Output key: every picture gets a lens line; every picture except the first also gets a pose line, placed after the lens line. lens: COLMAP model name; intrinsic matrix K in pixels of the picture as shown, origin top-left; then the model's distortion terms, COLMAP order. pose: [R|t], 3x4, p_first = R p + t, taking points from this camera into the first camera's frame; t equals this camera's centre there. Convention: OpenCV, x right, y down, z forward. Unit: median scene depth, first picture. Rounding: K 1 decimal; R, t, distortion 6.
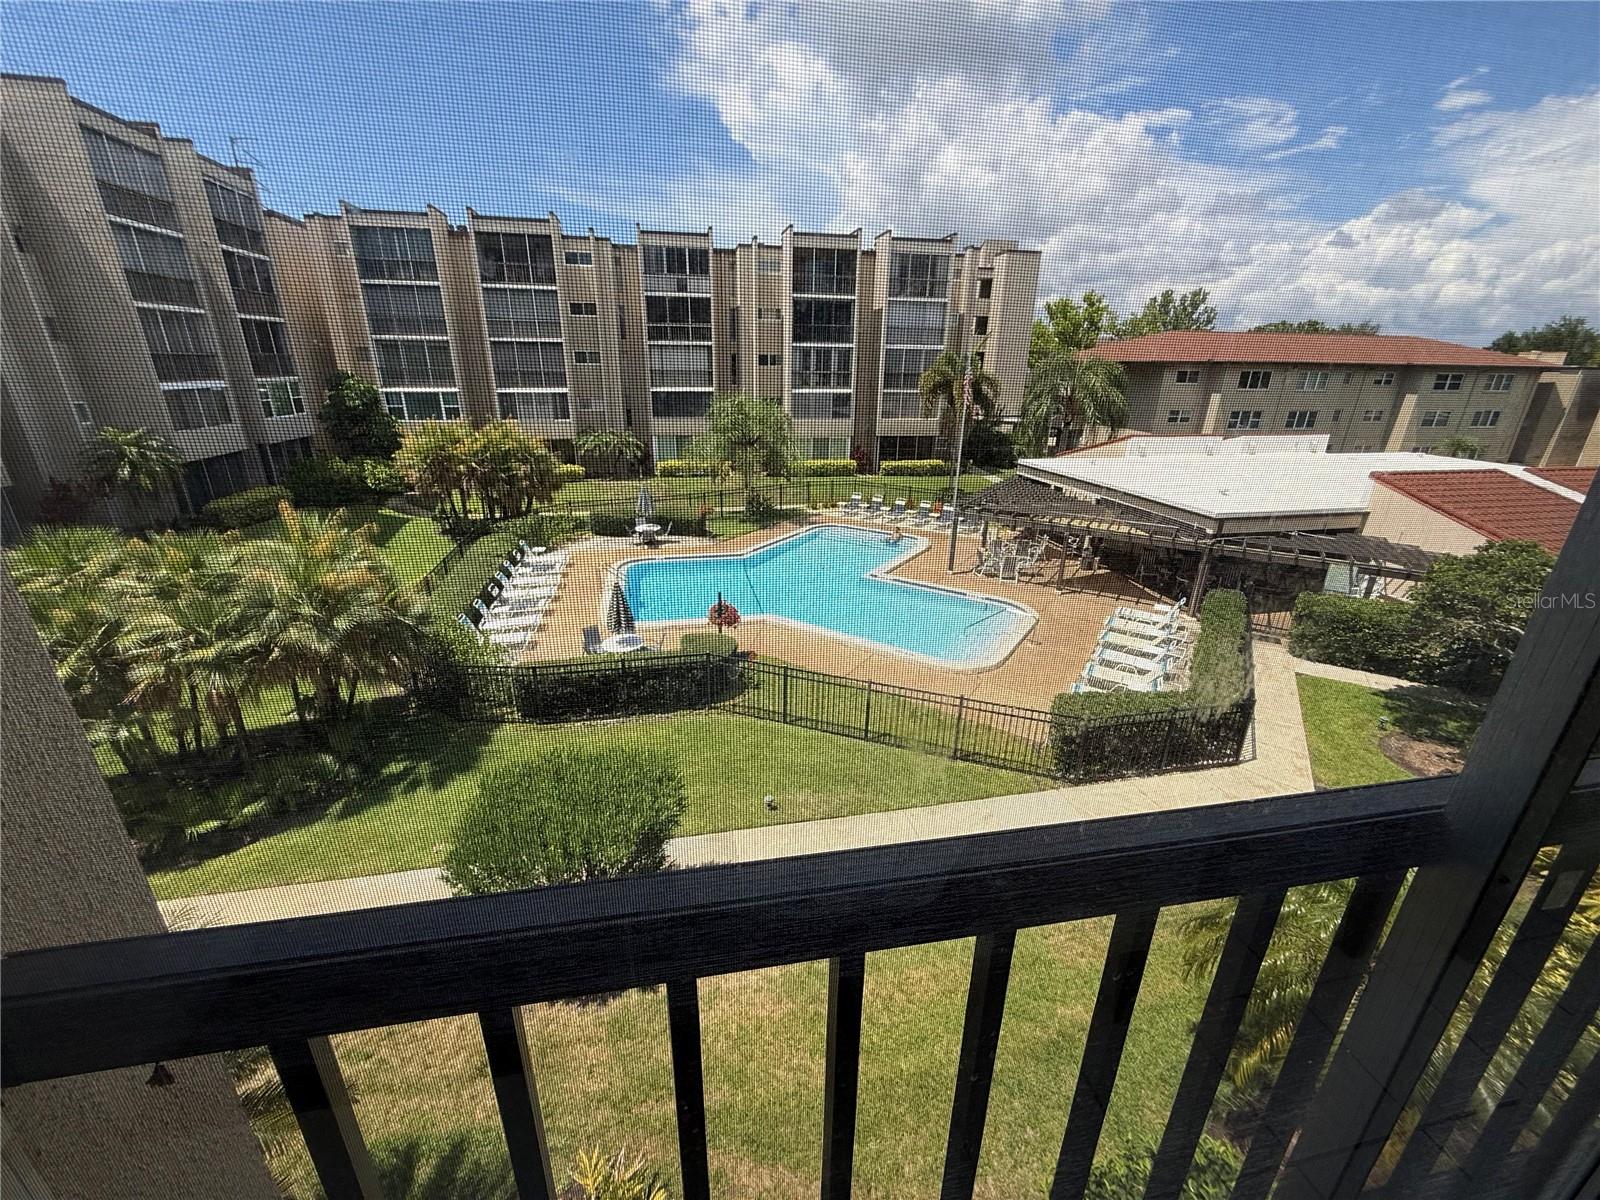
lens RADIAL K [[636.9, 0, 793.5], [0, 636.9, 595.6], [0, 0, 1]] dist [0.001791, -0.000464]
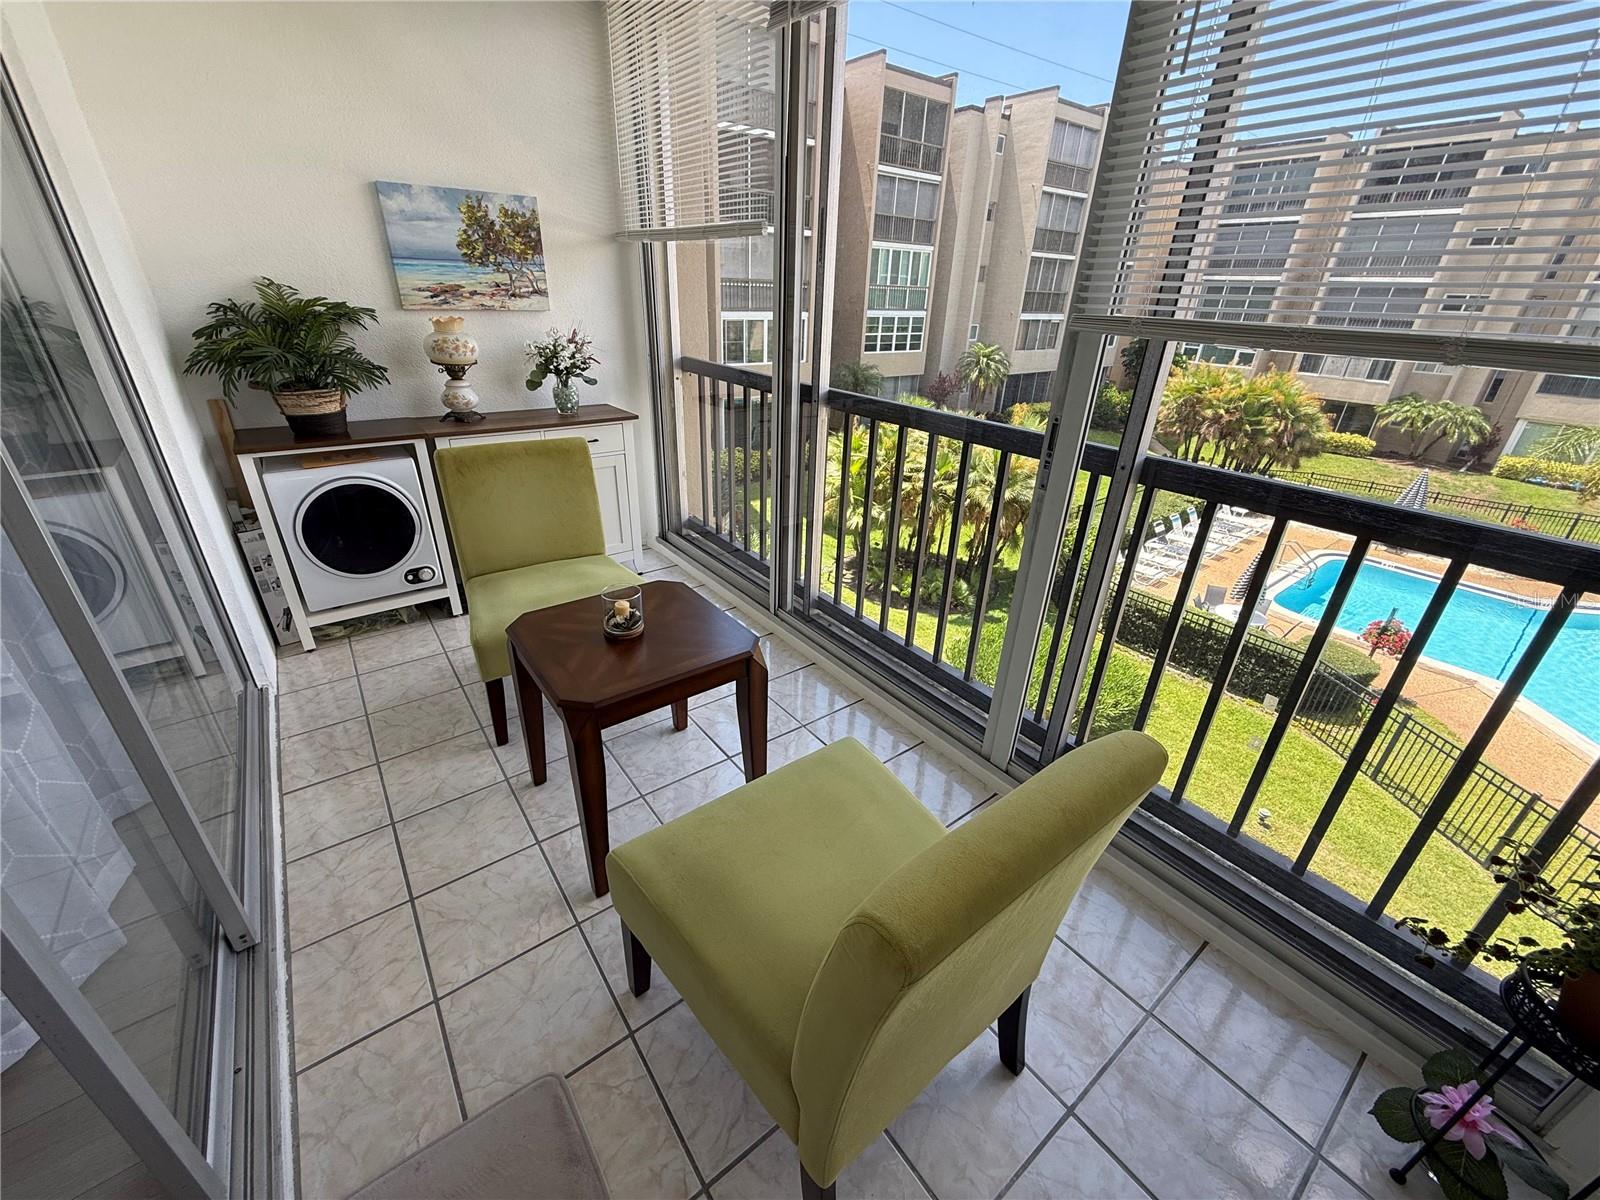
lens RADIAL K [[636.9, 0, 793.5], [0, 636.9, 595.6], [0, 0, 1]] dist [0.001791, -0.000464]
pose [[0.437101, 0.396526, -0.807285, 0.132802], [-0.333765, 0.904991, 0.263803, 0.015014], [0.835191, 0.154135, 0.527919, -0.031252]]
